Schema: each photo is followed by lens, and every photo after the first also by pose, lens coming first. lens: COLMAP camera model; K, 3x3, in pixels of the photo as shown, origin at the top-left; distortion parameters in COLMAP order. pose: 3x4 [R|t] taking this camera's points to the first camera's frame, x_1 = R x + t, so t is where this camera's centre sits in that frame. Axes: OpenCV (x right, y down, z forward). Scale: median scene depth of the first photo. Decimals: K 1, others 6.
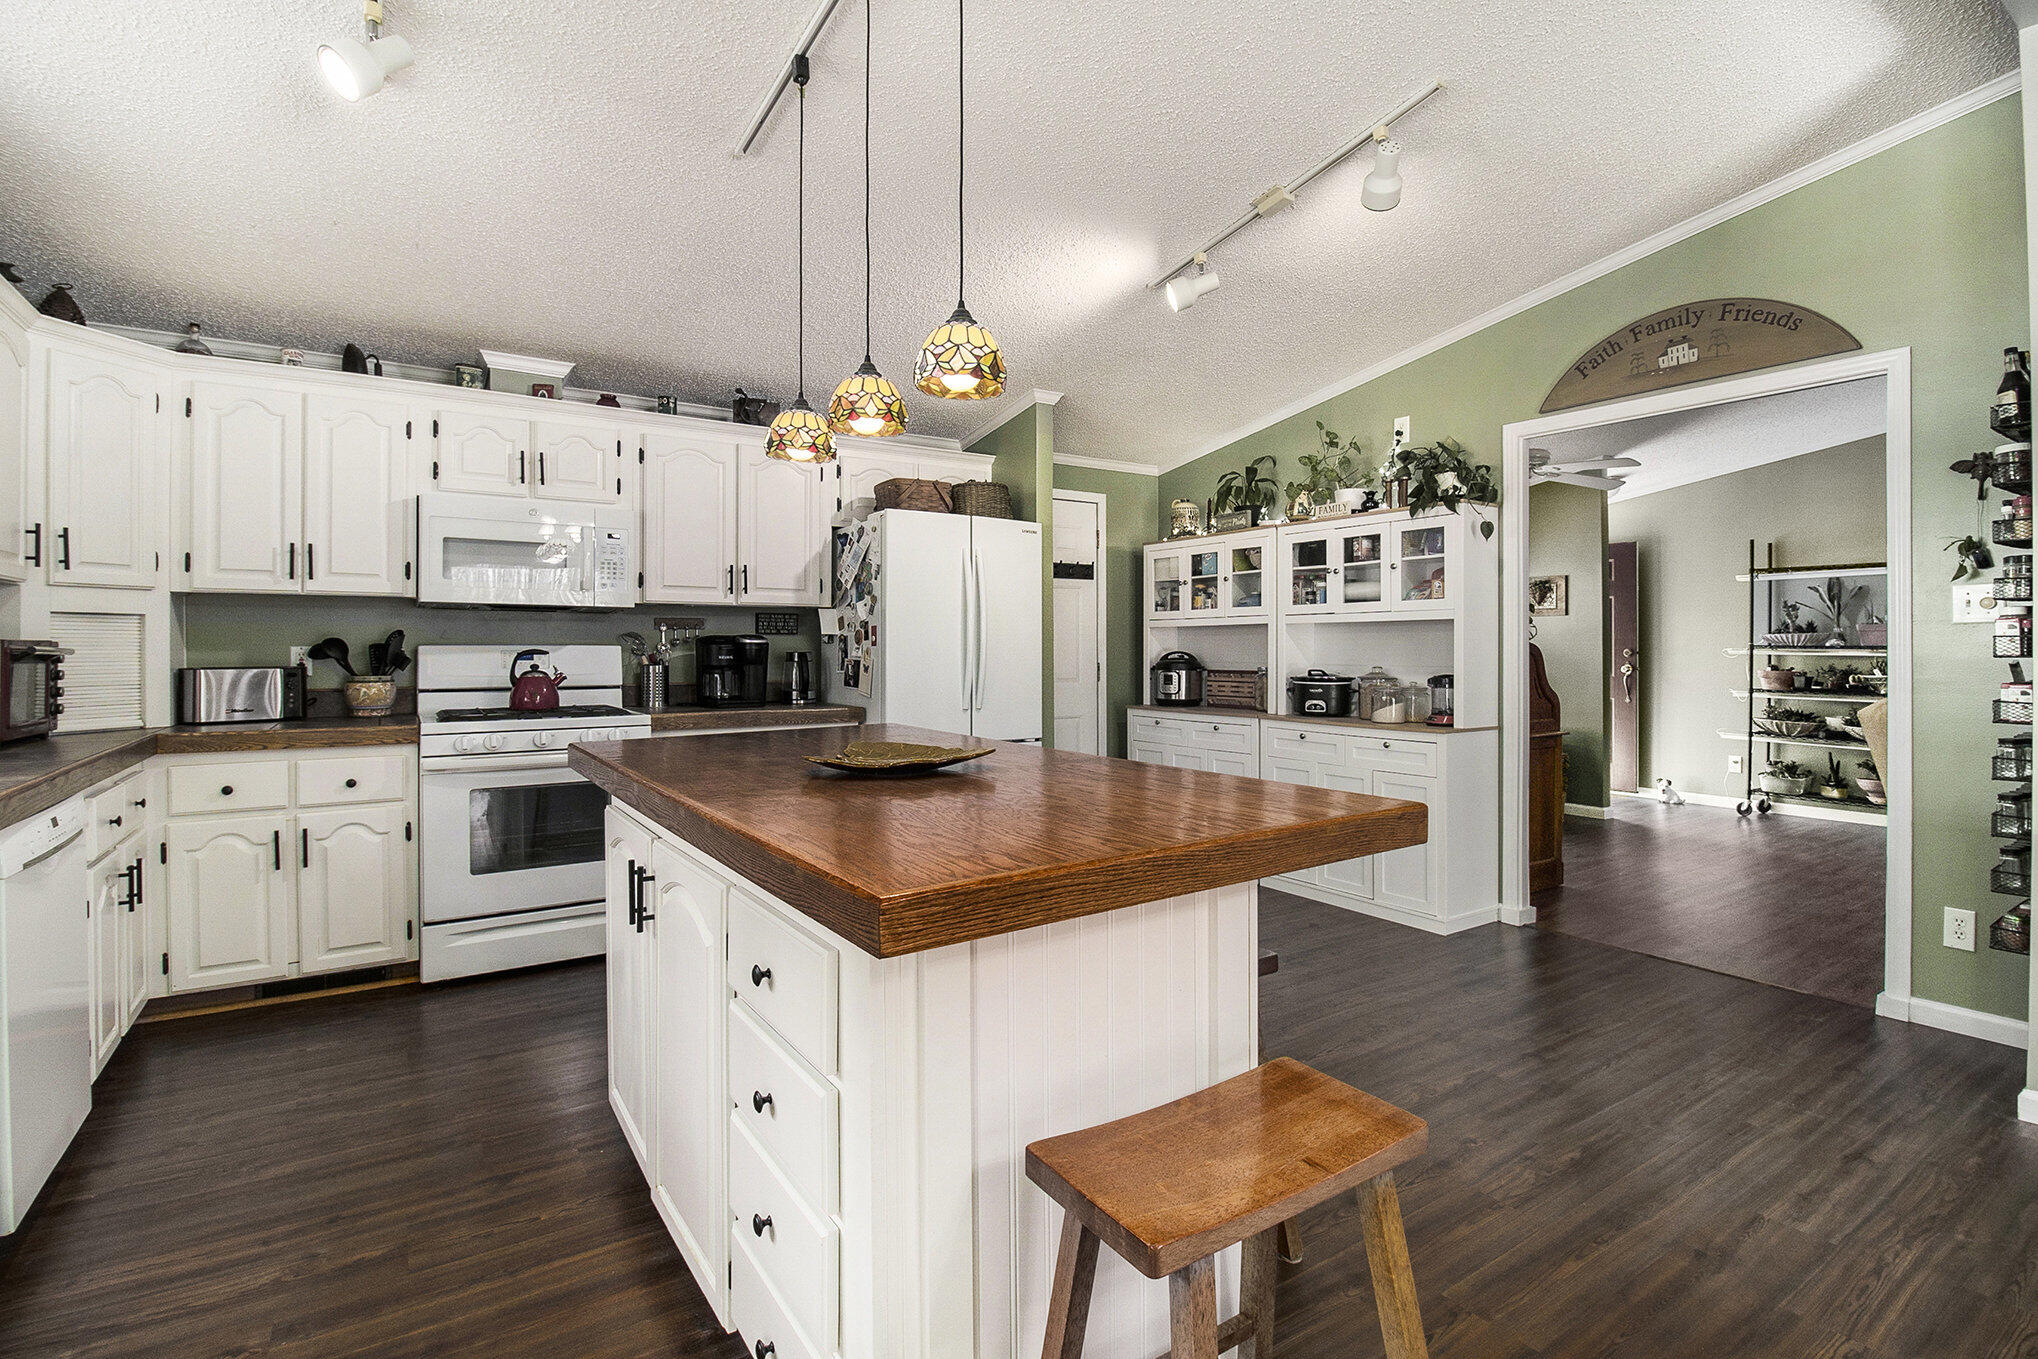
lens RADIAL K [[946.5, 0, 1023.6], [0, 946.5, 649.9], [0, 0, 1]] dist [-0.000755, -0.013701]
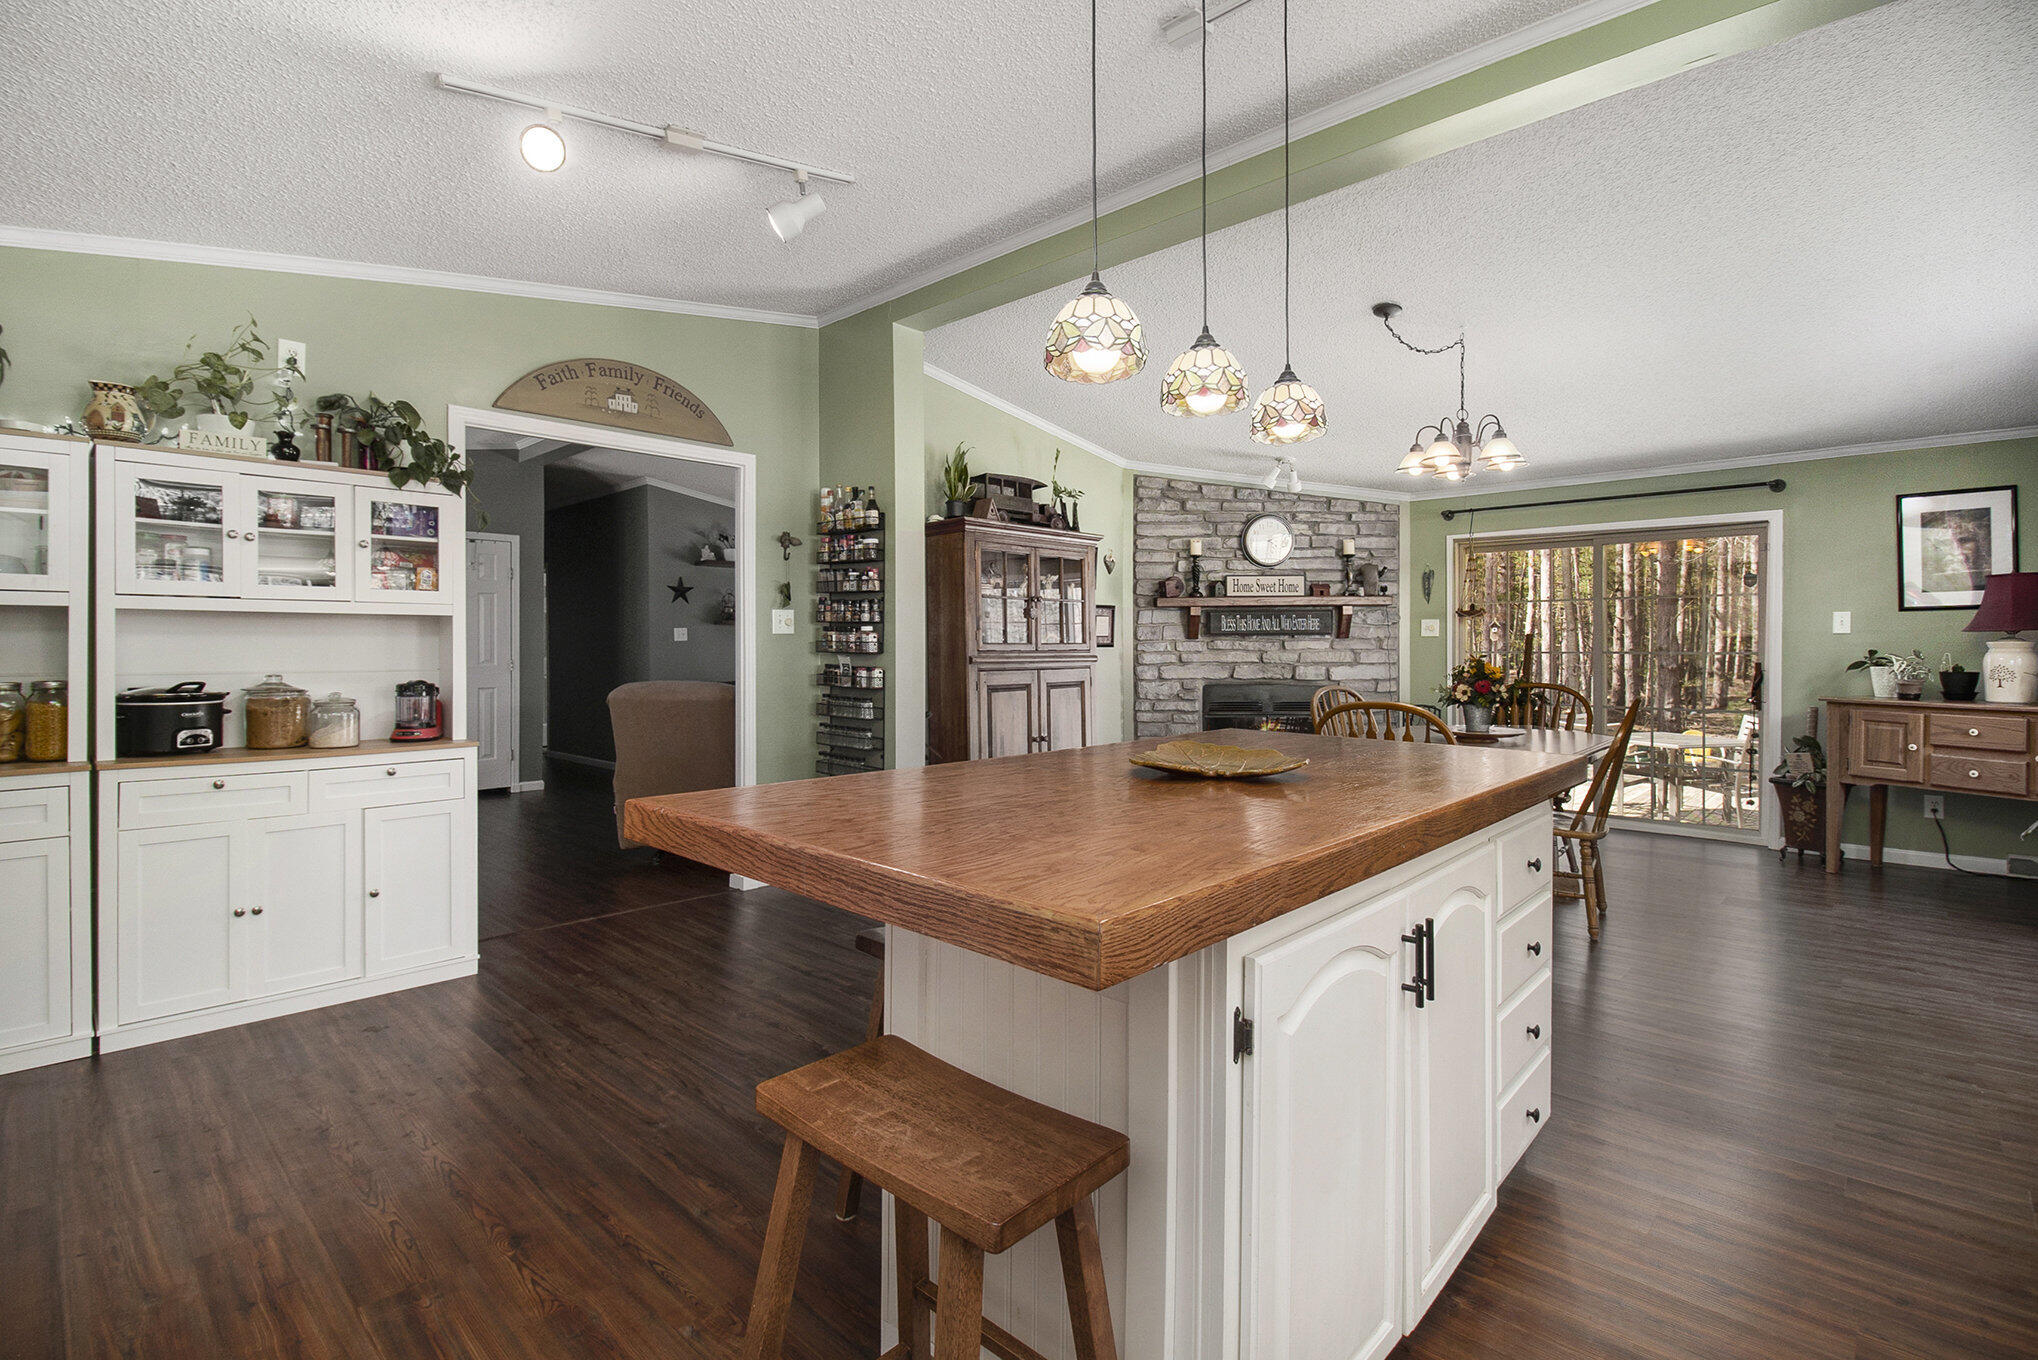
lens RADIAL K [[946.5, 0, 1023.6], [0, 946.5, 650.4], [0, 0, 1]] dist [-0.000755, -0.013701]
pose [[-0.226221, -0.004160, 0.974067, -0.460443], [-0.002568, 0.999990, 0.003674, -0.004805], [-0.974073, -0.001670, -0.226230, 0.612871]]
